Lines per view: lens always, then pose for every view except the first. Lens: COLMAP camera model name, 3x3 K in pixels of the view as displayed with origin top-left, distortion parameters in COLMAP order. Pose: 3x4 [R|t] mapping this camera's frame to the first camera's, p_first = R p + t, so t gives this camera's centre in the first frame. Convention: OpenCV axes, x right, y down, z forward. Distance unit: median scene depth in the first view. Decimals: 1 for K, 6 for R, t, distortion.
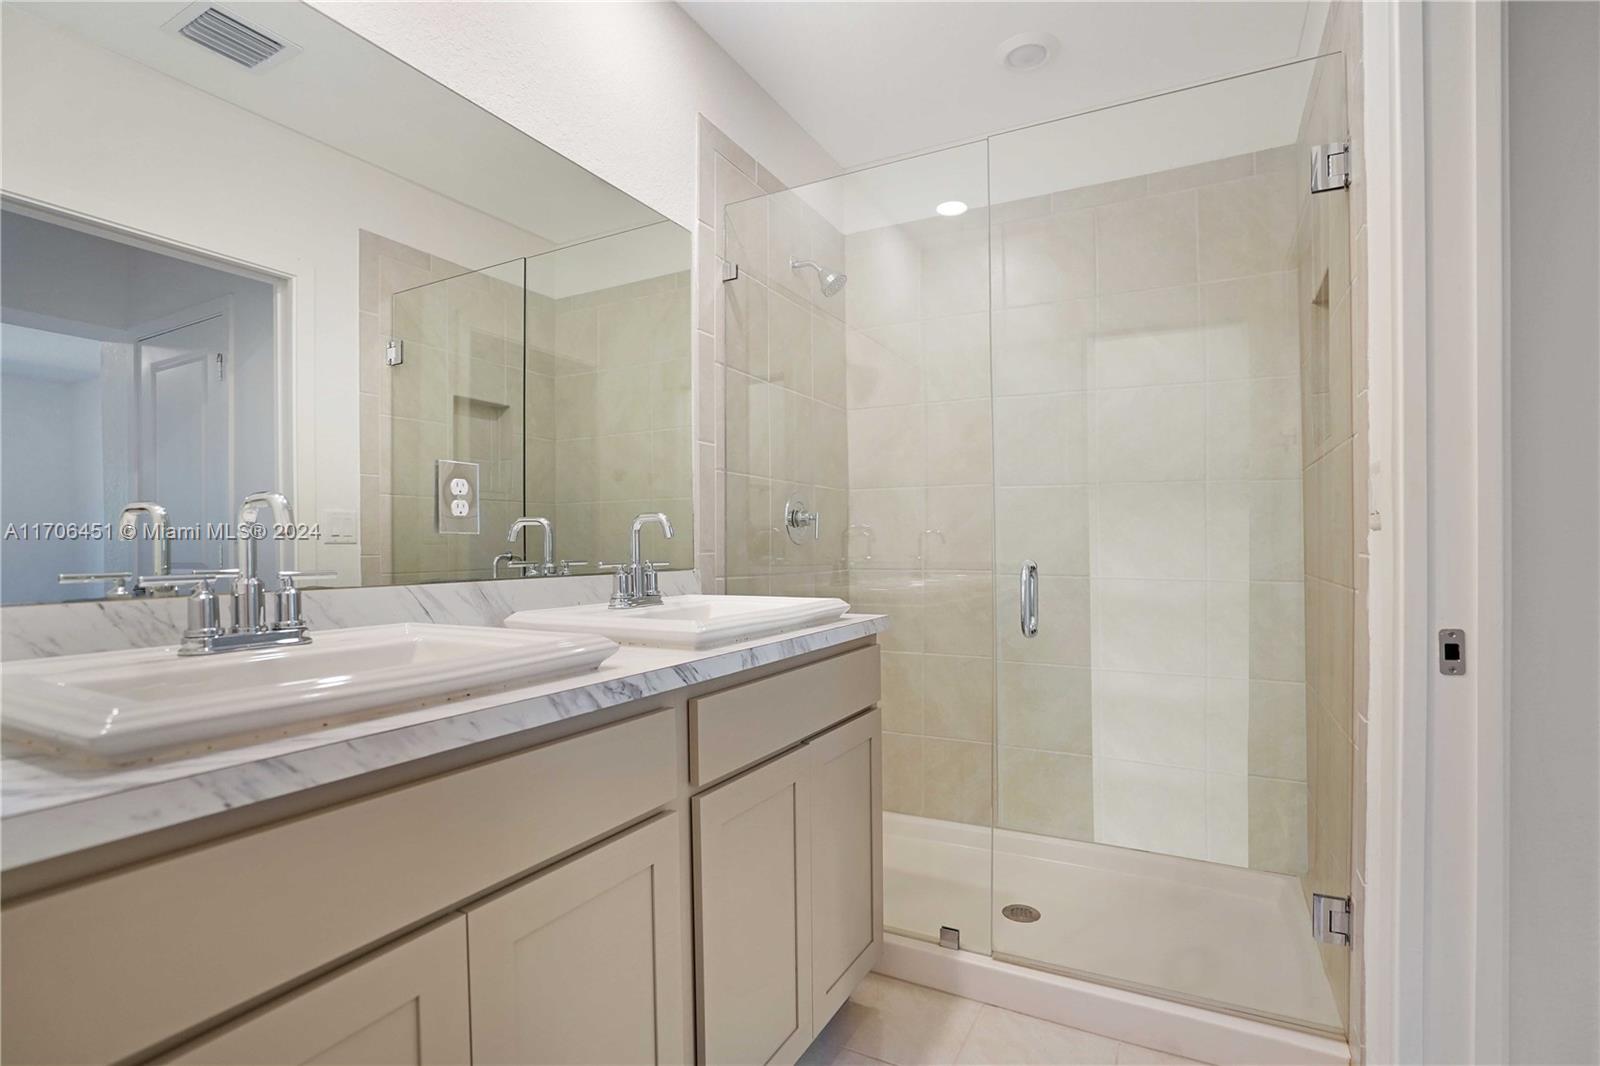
lens RADIAL K [[759.9, 0, 808.2], [0, 759.9, 543.2], [0, 0, 1]] dist [-0.059474, 0.020719]
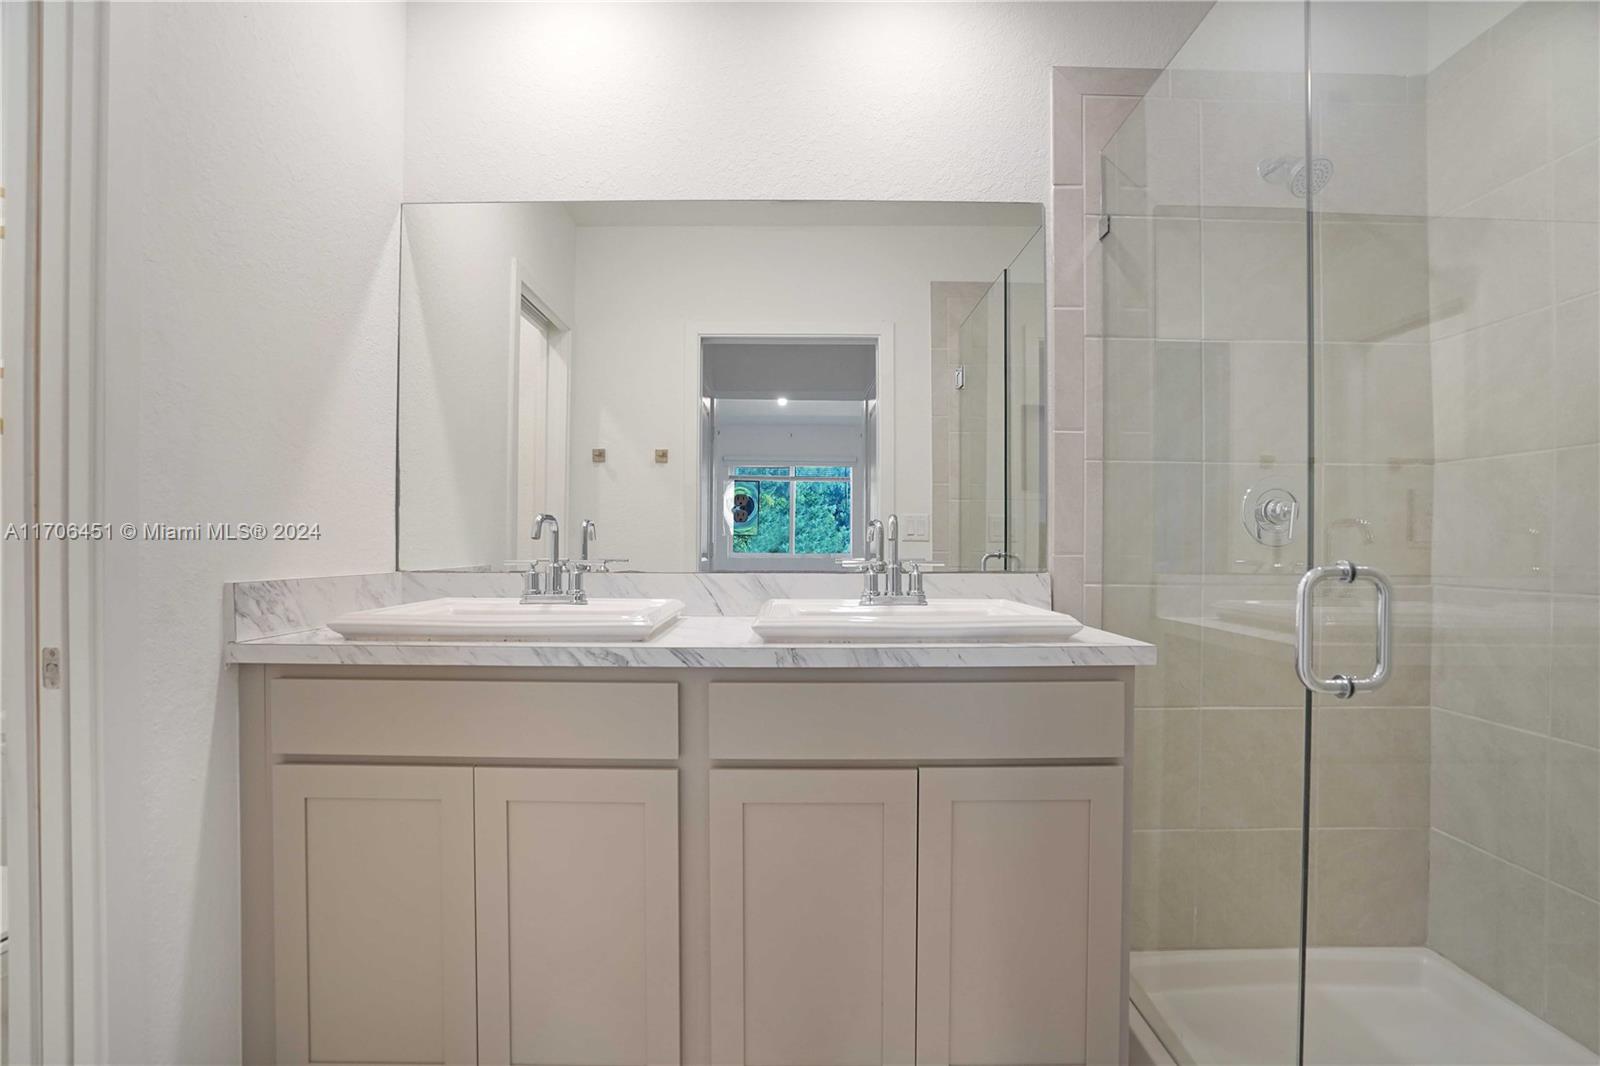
lens RADIAL K [[759.9, 0, 808.2], [0, 759.9, 543.2], [0, 0, 1]] dist [-0.059474, 0.020719]
pose [[0.476787, 0.008561, -0.878977, 0.694891], [-0.003661, 0.999963, 0.007754, -0.009808], [0.879011, -0.000479, 0.476801, 0.436852]]
